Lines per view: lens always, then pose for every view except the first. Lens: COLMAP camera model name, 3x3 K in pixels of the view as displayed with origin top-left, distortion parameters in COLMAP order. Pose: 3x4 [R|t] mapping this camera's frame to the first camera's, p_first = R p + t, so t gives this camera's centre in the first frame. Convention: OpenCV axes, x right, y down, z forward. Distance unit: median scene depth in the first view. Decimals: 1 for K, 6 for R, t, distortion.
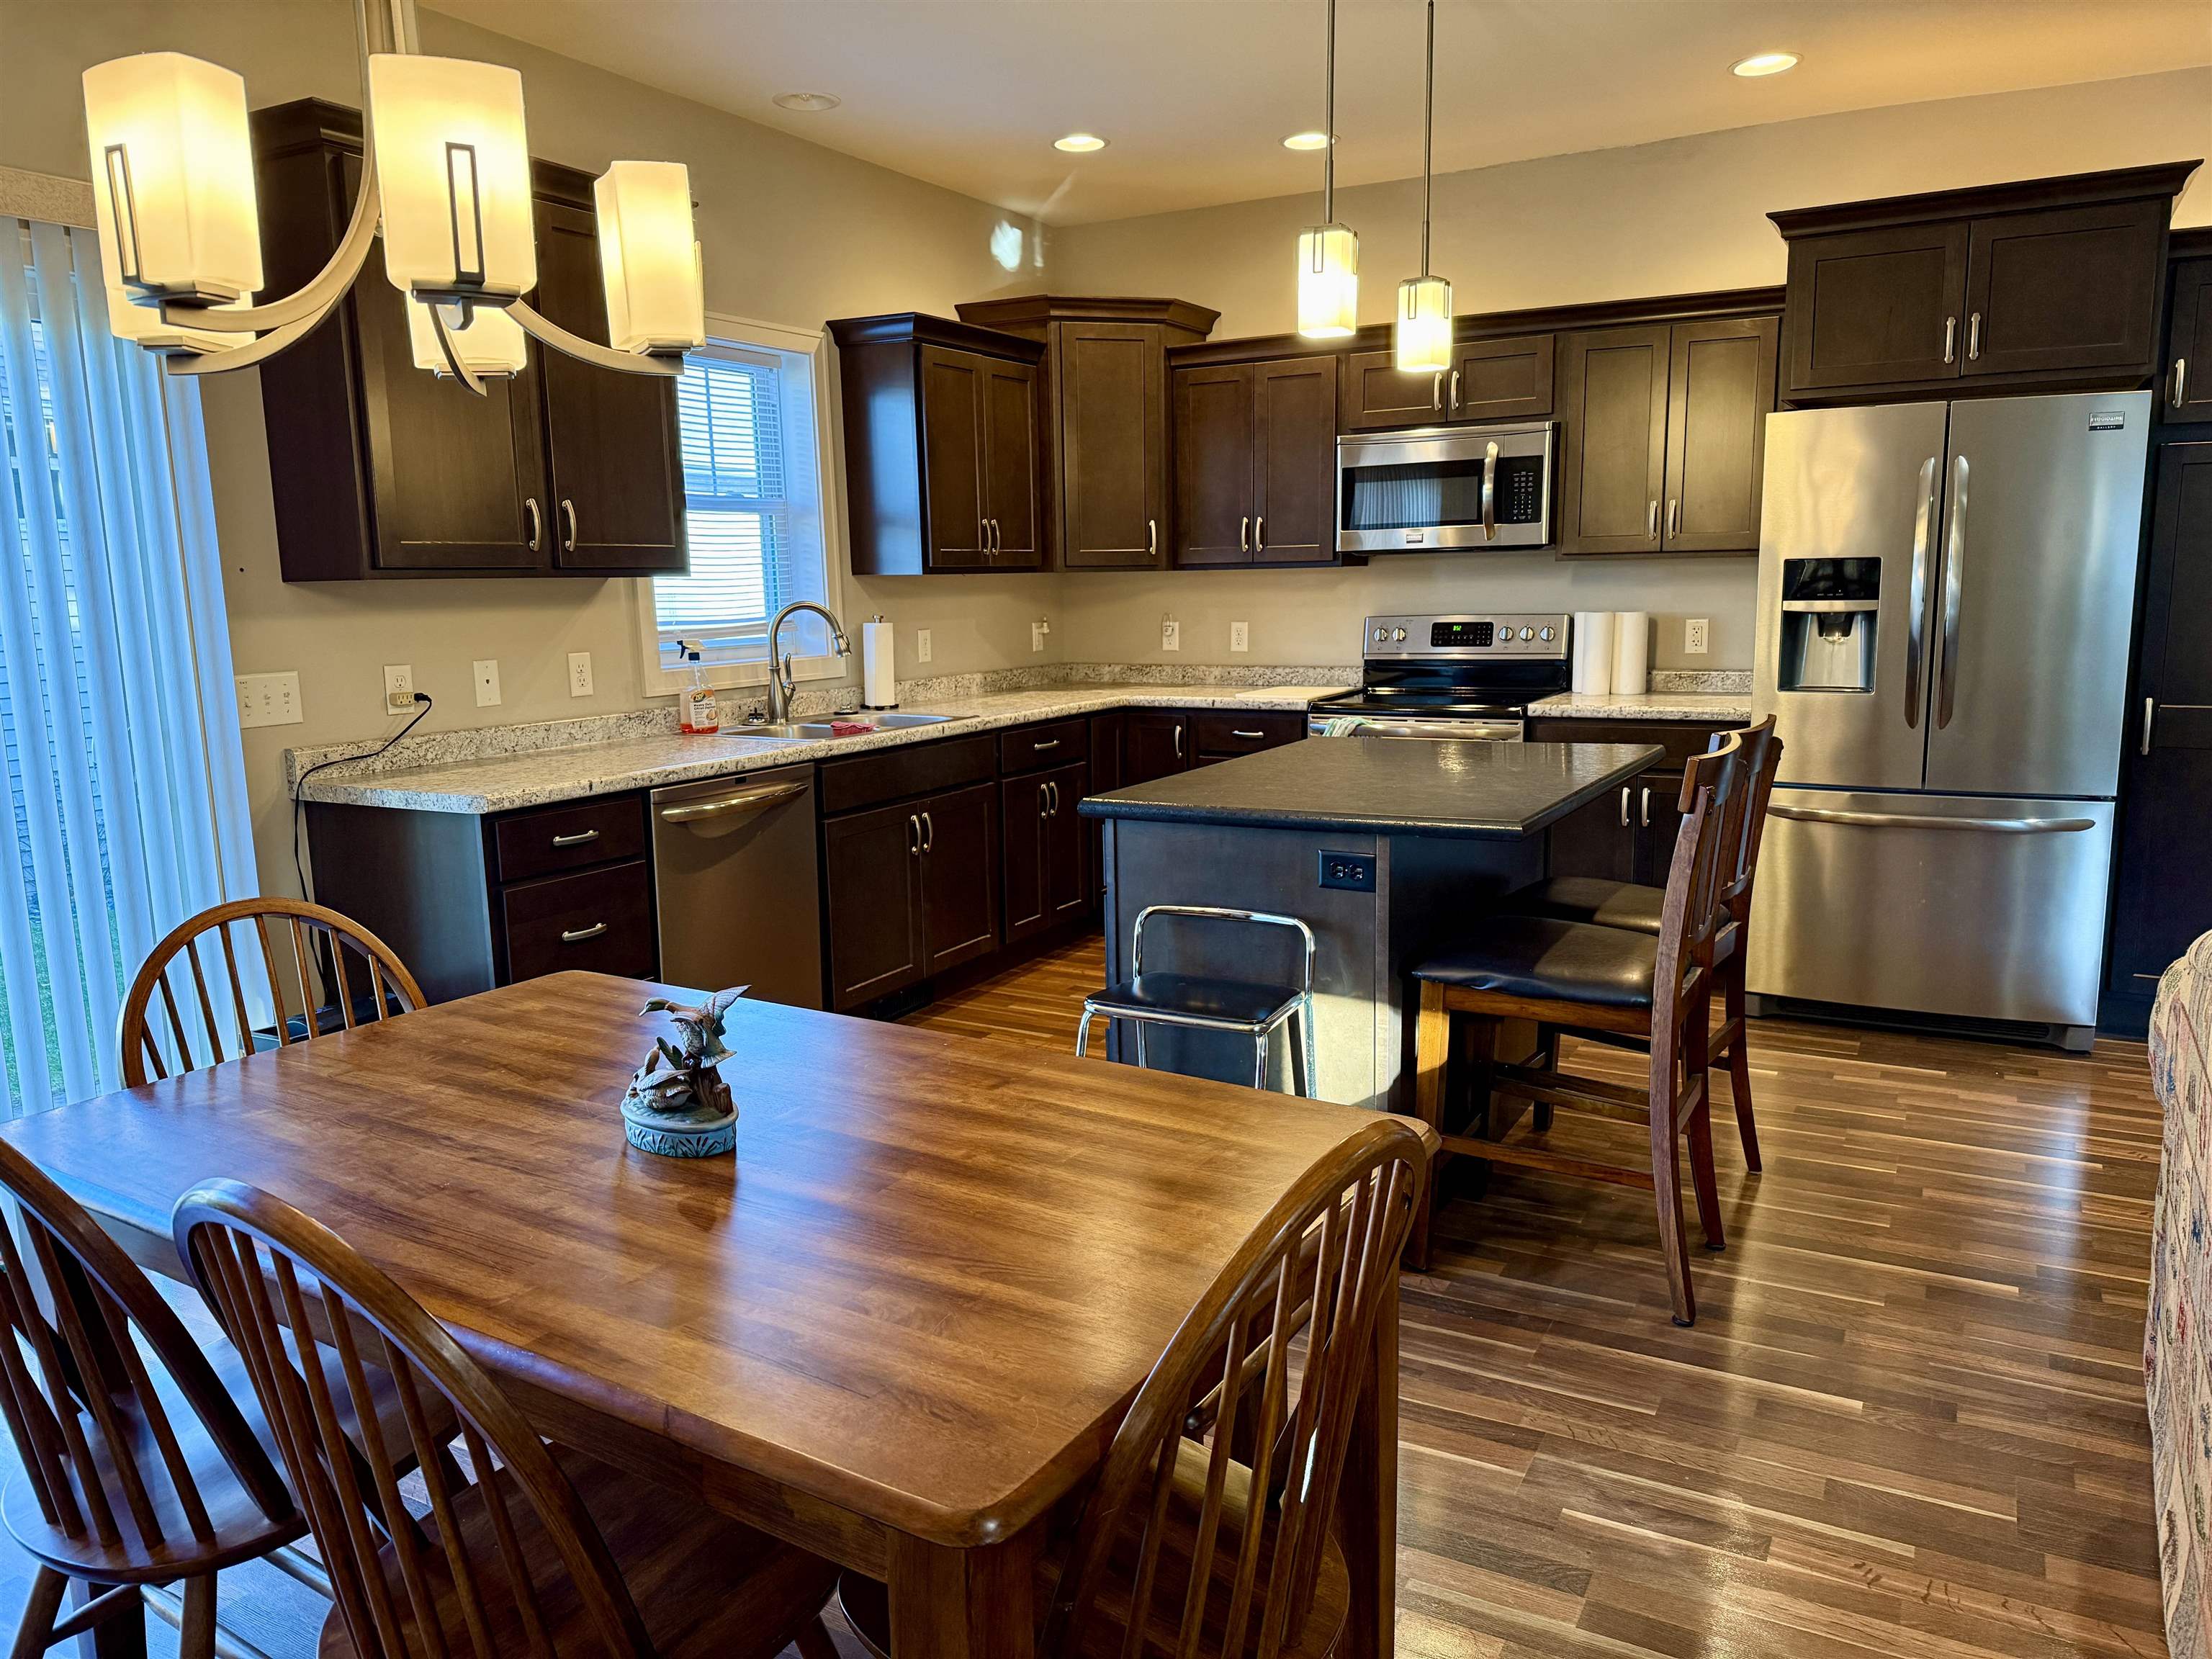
lens RADIAL K [[1551.2, 0, 1115.5], [0, 1551.2, 843.7], [0, 0, 1]] dist [0.060040, -0.085484]
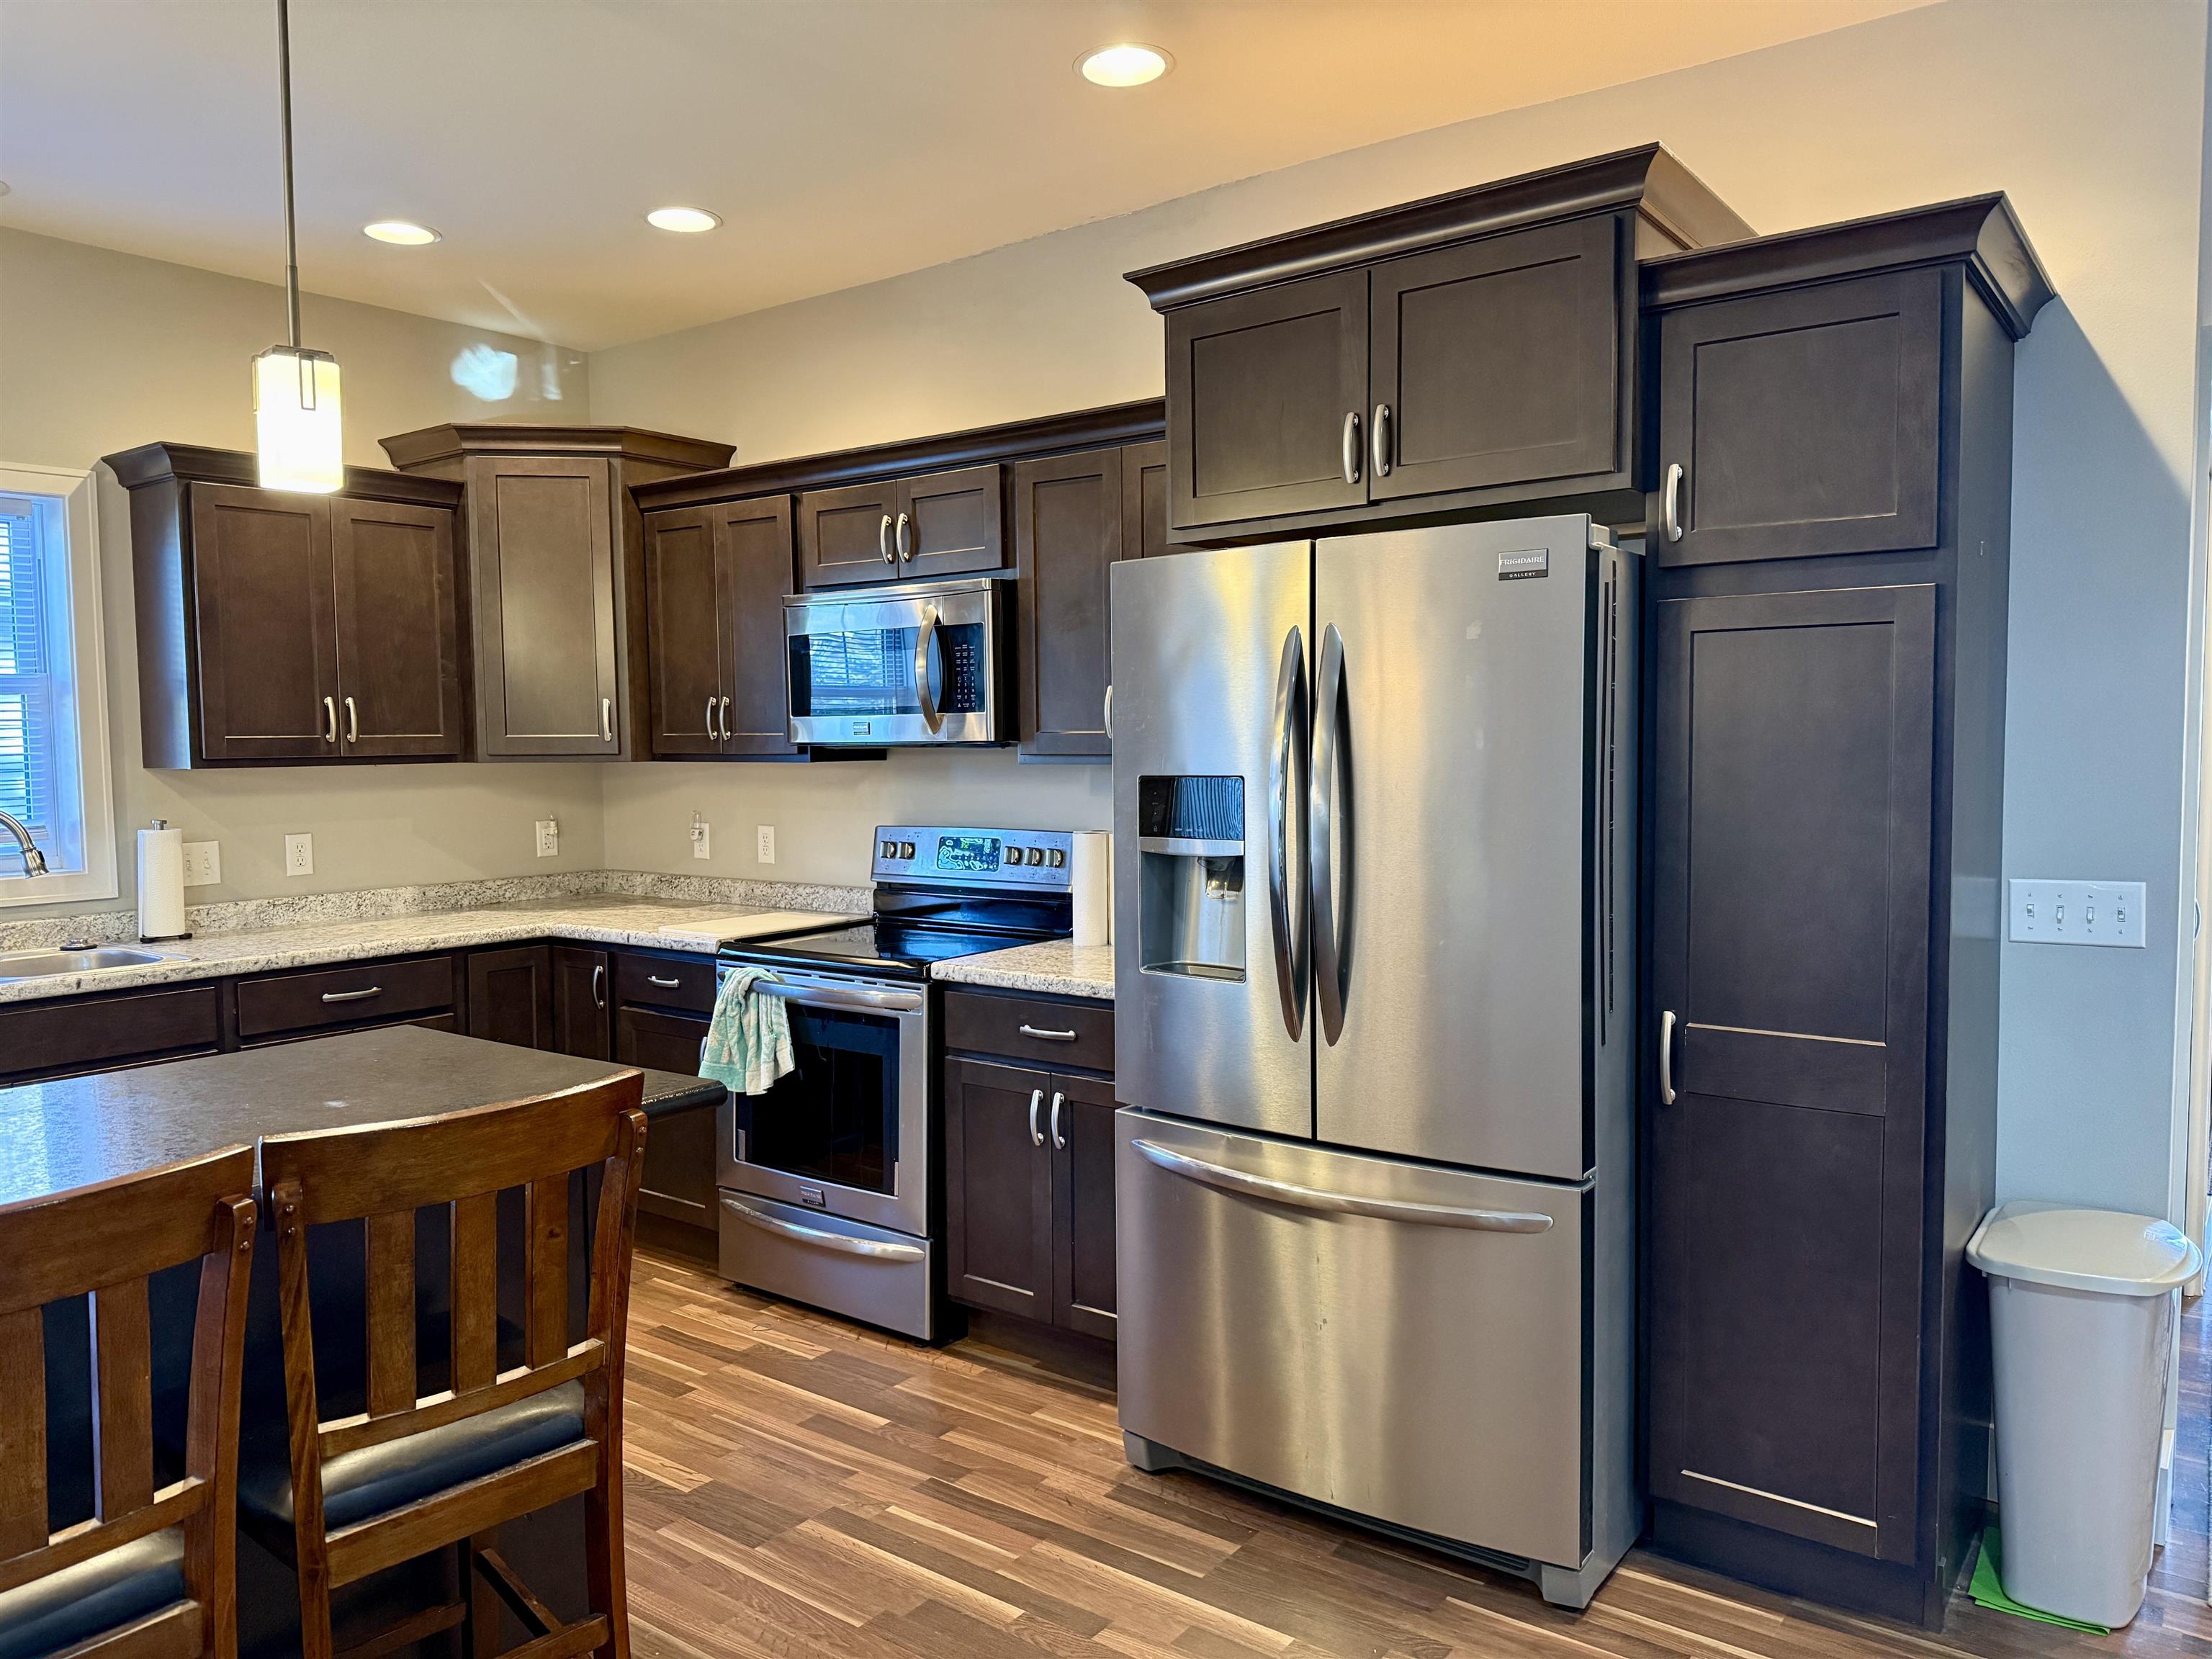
lens RADIAL K [[1551.2, 0, 1113.6], [0, 1551.2, 824.7], [0, 0, 1]] dist [0.060040, -0.085484]
pose [[0.989814, 0.015465, -0.141526, 0.651250], [-0.031487, 0.993246, -0.111676, -0.110189], [0.138843, 0.114995, 0.983615, 0.451637]]
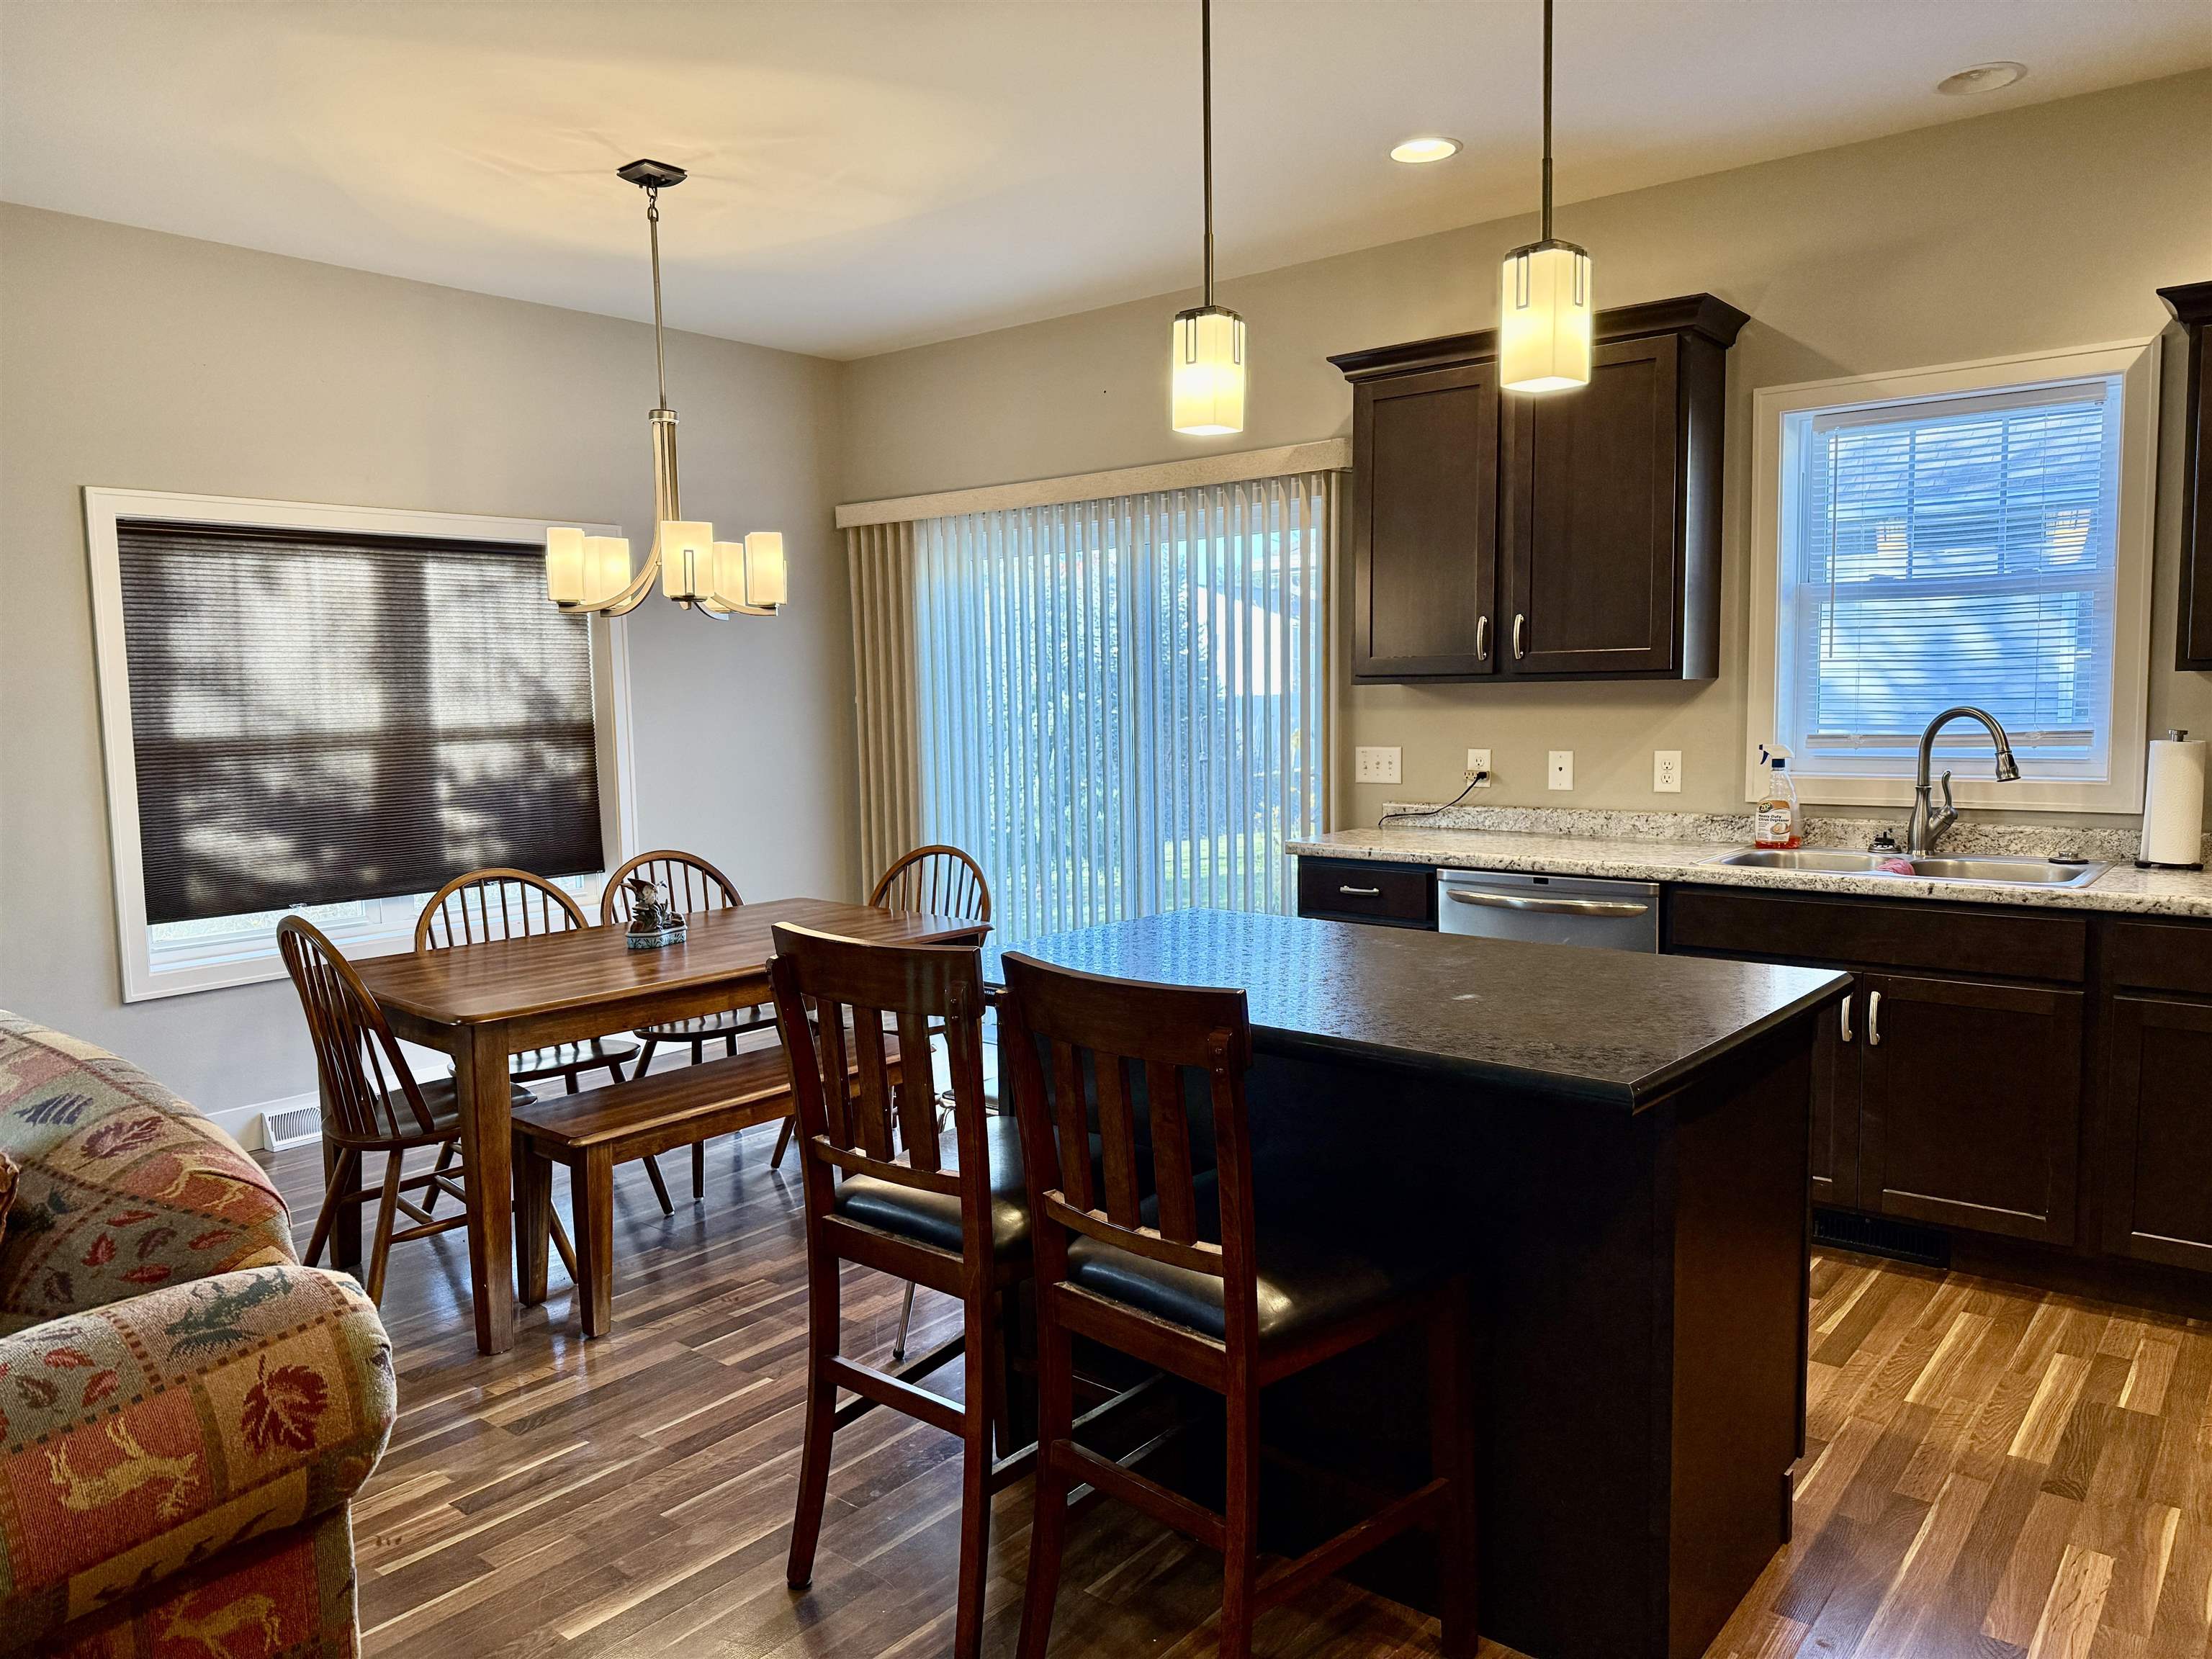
lens RADIAL K [[1551.2, 0, 1093.4], [0, 1551.2, 823.2], [0, 0, 1]] dist [0.060040, -0.085484]
pose [[-0.195606, 0.110630, -0.974422, 0.922282], [-0.145185, 0.979401, 0.140340, -0.204570], [0.969876, 0.168923, -0.175515, 1.016315]]
